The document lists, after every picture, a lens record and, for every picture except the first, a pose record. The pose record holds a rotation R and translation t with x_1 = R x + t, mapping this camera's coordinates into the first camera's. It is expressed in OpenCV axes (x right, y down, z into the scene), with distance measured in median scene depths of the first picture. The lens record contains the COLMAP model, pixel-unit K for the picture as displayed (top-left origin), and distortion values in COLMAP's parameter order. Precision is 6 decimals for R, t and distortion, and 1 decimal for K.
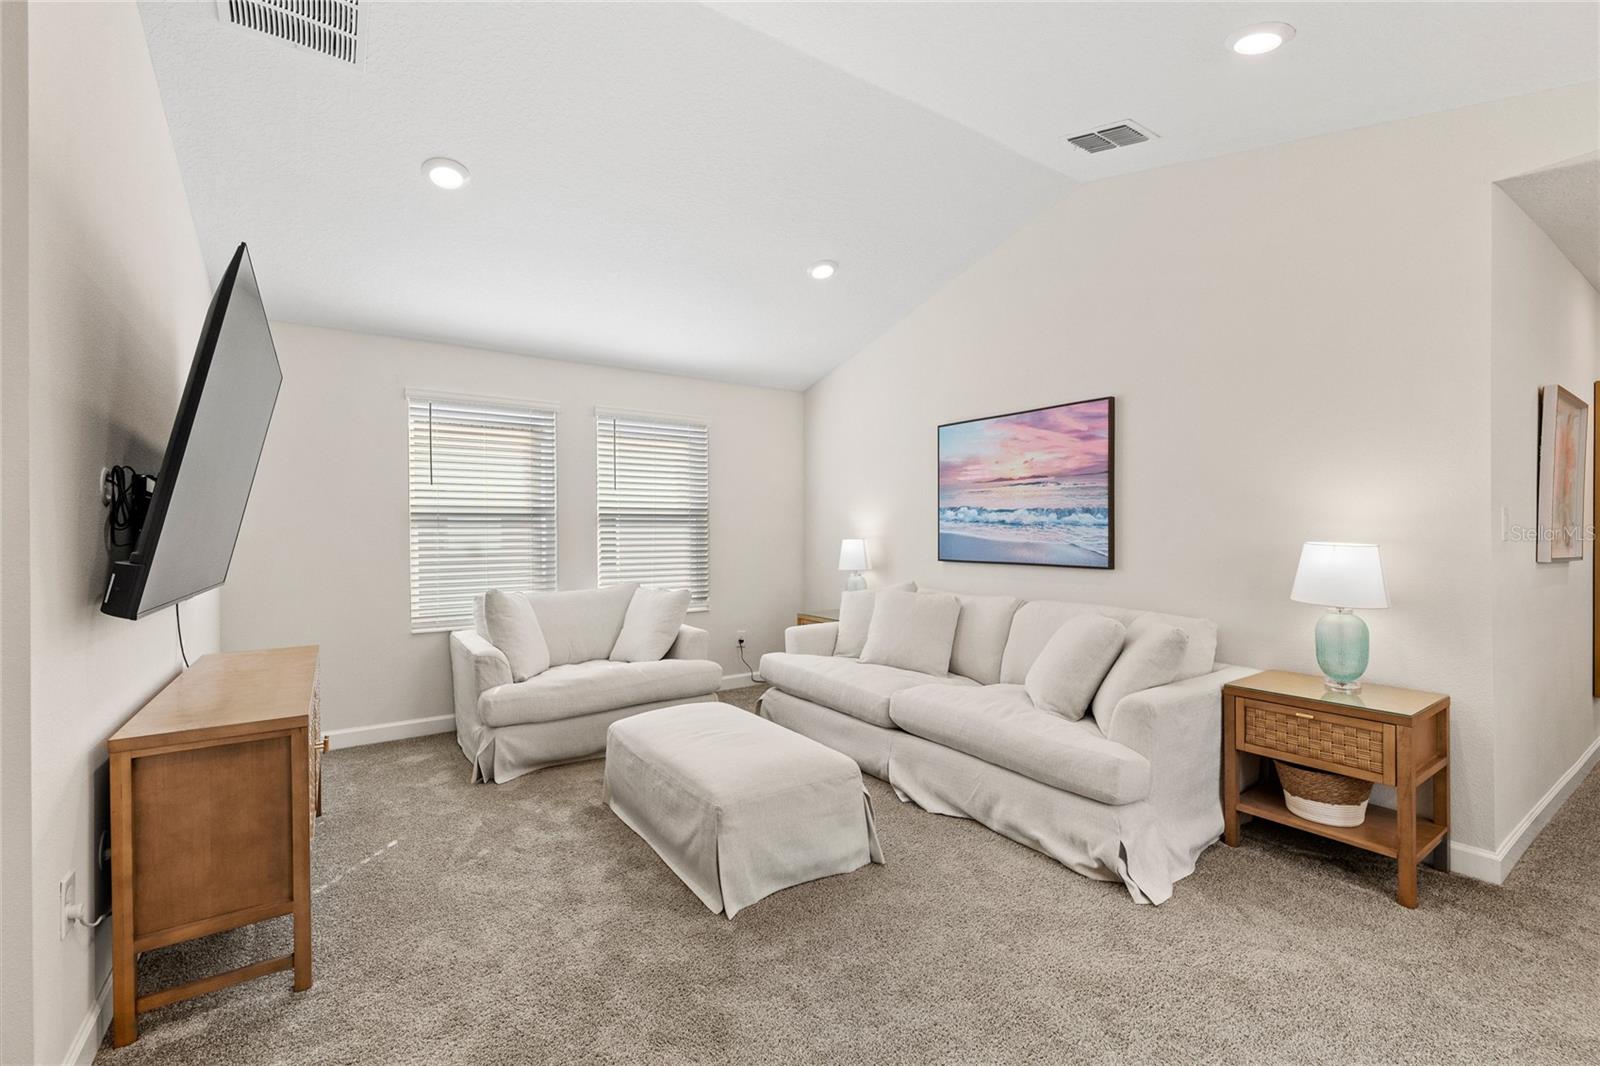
lens RADIAL K [[690.2, 0, 798.6], [0, 690.2, 528.3], [0, 0, 1]] dist [0.000619, 0.000073]
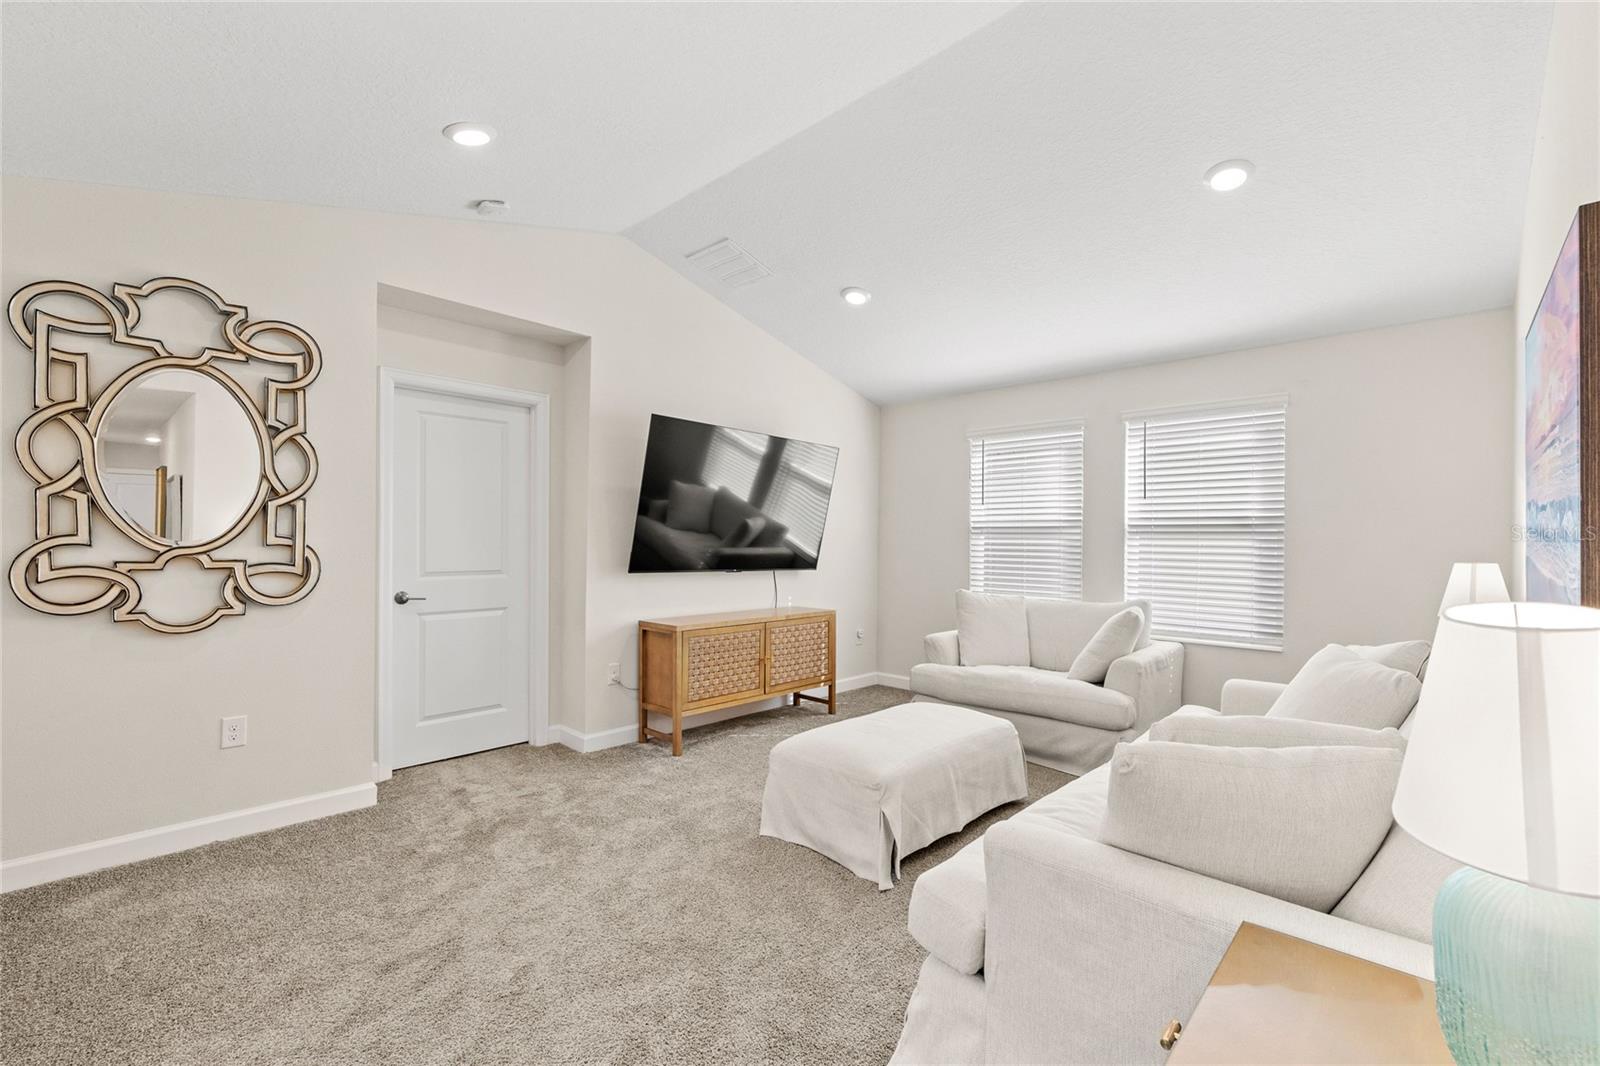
lens RADIAL K [[690.2, 0, 796.1], [0, 690.2, 535.5], [0, 0, 1]] dist [0.000619, 0.000073]
pose [[0.195221, 0.002265, -0.980757, 0.650017], [-0.008523, 0.999963, 0.000613, -0.004958], [0.980722, 0.008240, 0.195233, 0.431459]]
